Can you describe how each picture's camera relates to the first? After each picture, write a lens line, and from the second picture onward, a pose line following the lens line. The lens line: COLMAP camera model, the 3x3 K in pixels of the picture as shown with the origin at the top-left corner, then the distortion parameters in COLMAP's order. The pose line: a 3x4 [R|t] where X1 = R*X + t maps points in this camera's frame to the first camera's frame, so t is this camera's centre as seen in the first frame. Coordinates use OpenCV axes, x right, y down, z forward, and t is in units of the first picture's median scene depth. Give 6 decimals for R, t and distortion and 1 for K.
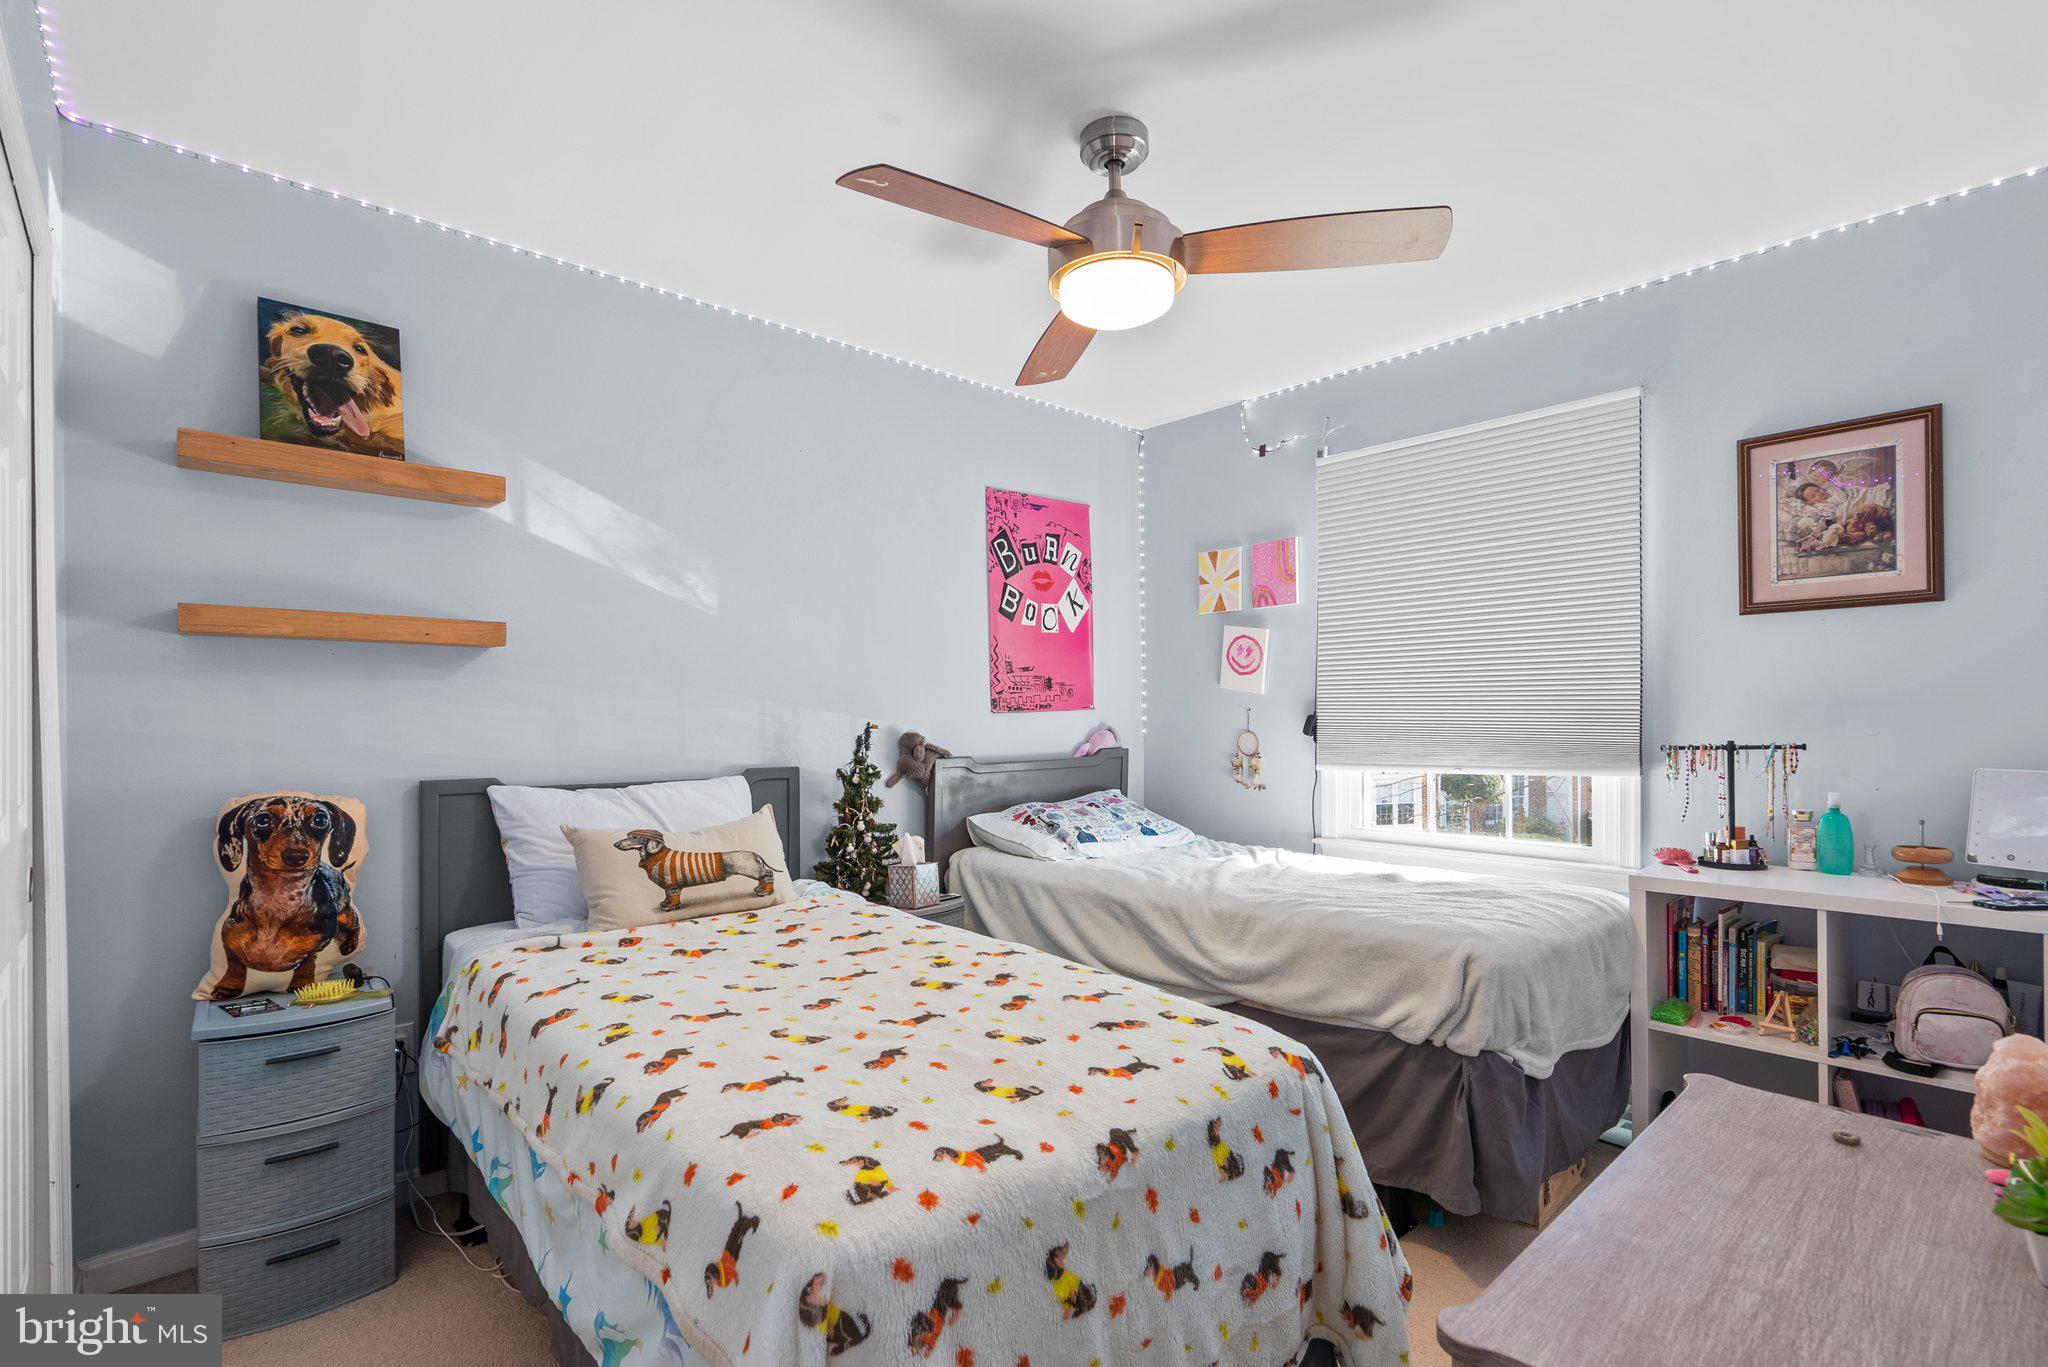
lens RADIAL K [[941.2, 0, 1017.2], [0, 941.2, 718.3], [0, 0, 1]] dist [-0.007071, 0.003548]
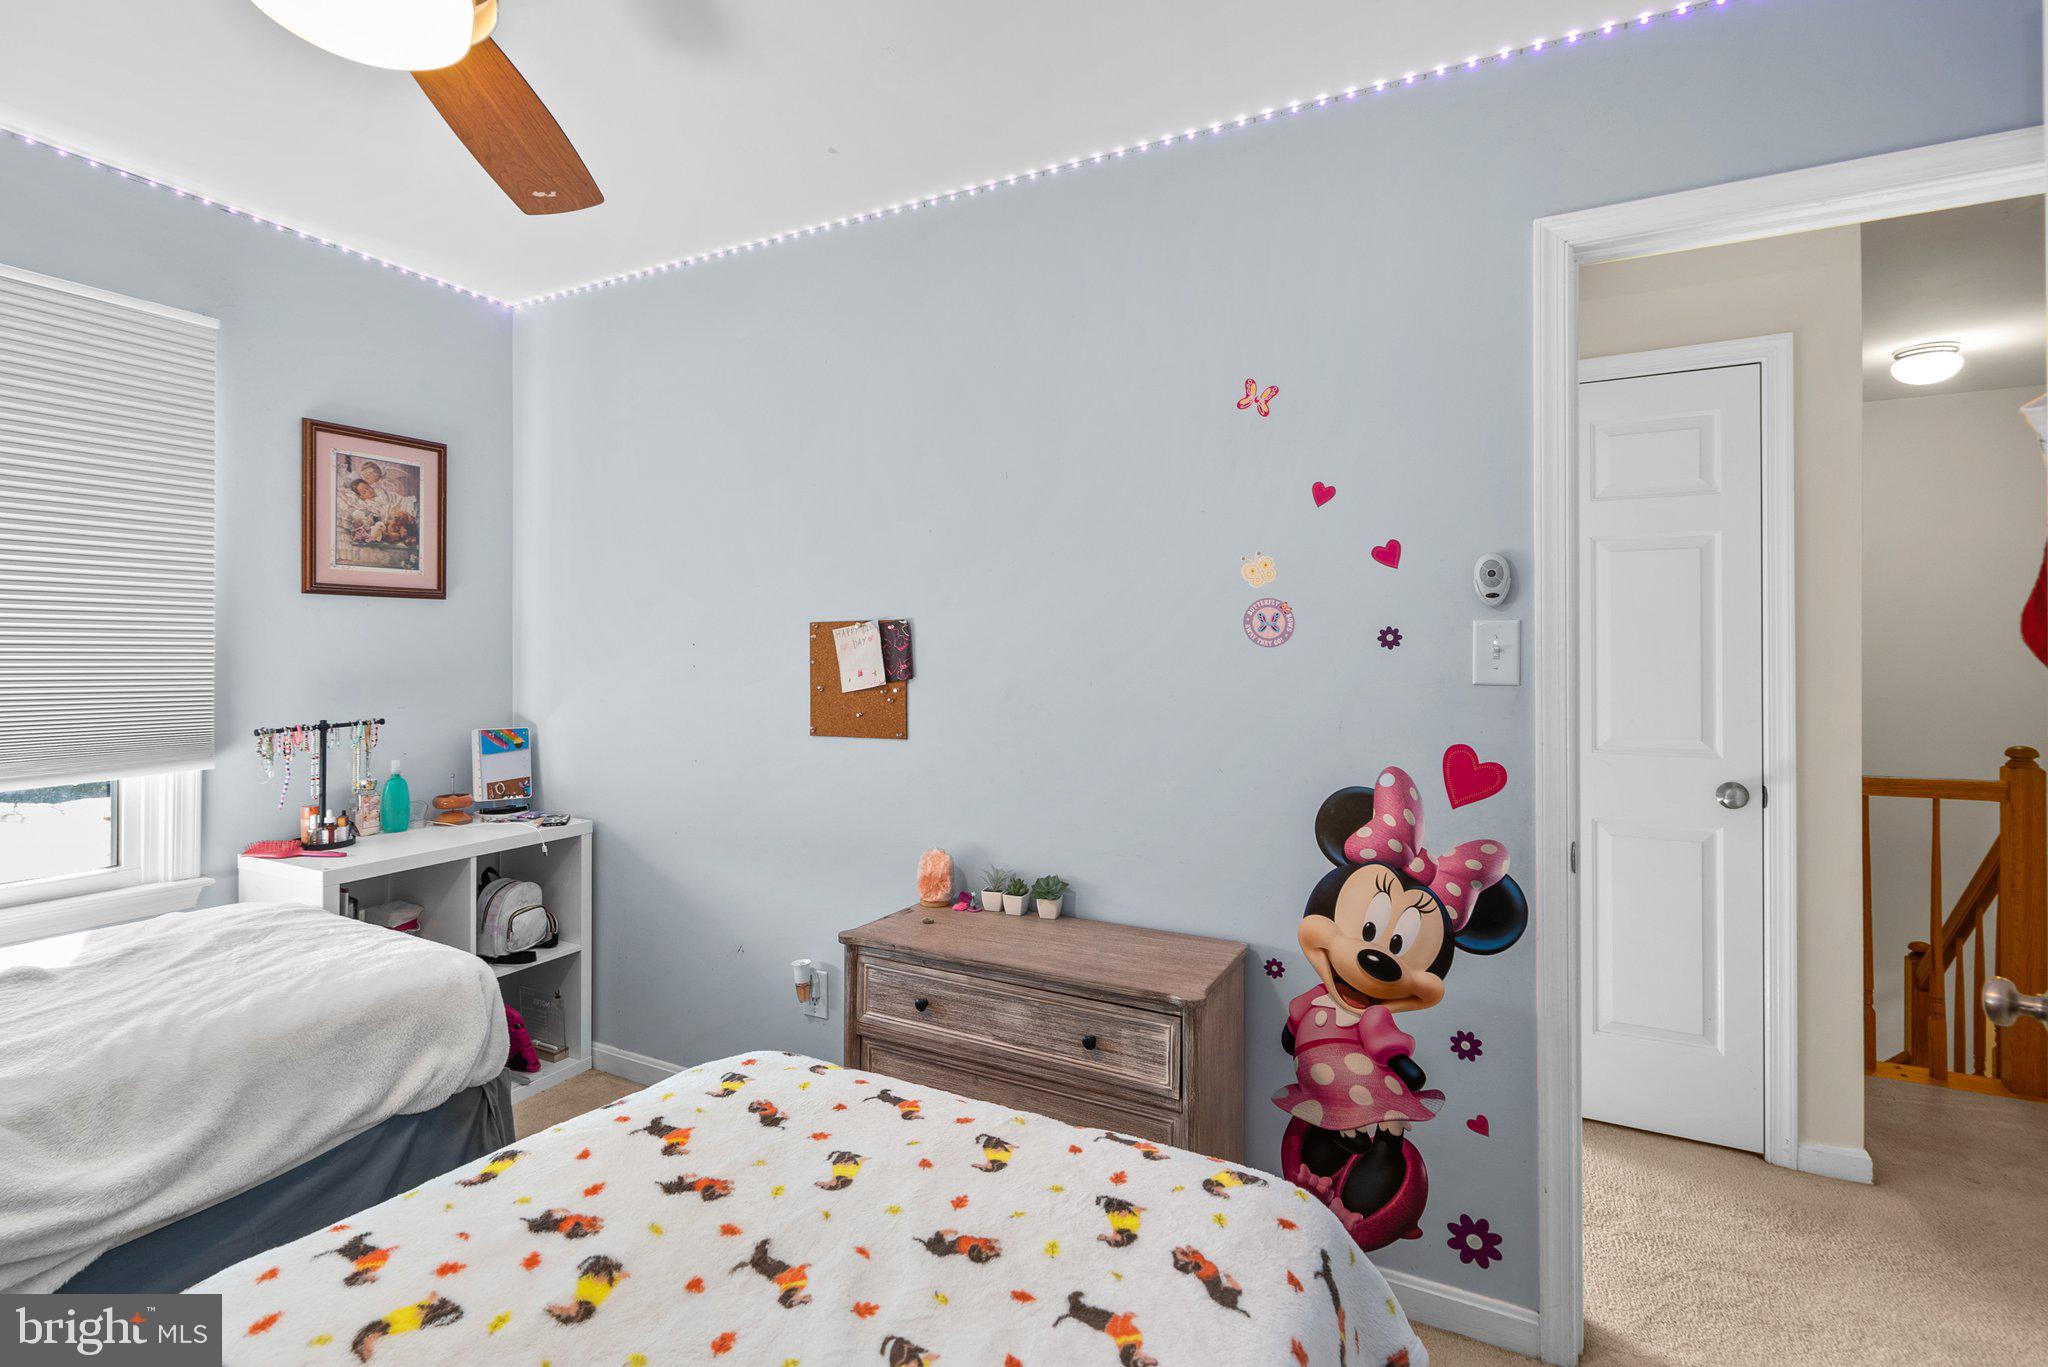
lens RADIAL K [[941.2, 0, 1021.6], [0, 941.2, 648.5], [0, 0, 1]] dist [-0.007071, 0.003548]
pose [[-0.336182, 0.012992, 0.941707, -0.449660], [0.006827, 0.999912, -0.011358, -0.037440], [-0.941772, 0.002610, -0.336241, 0.661632]]
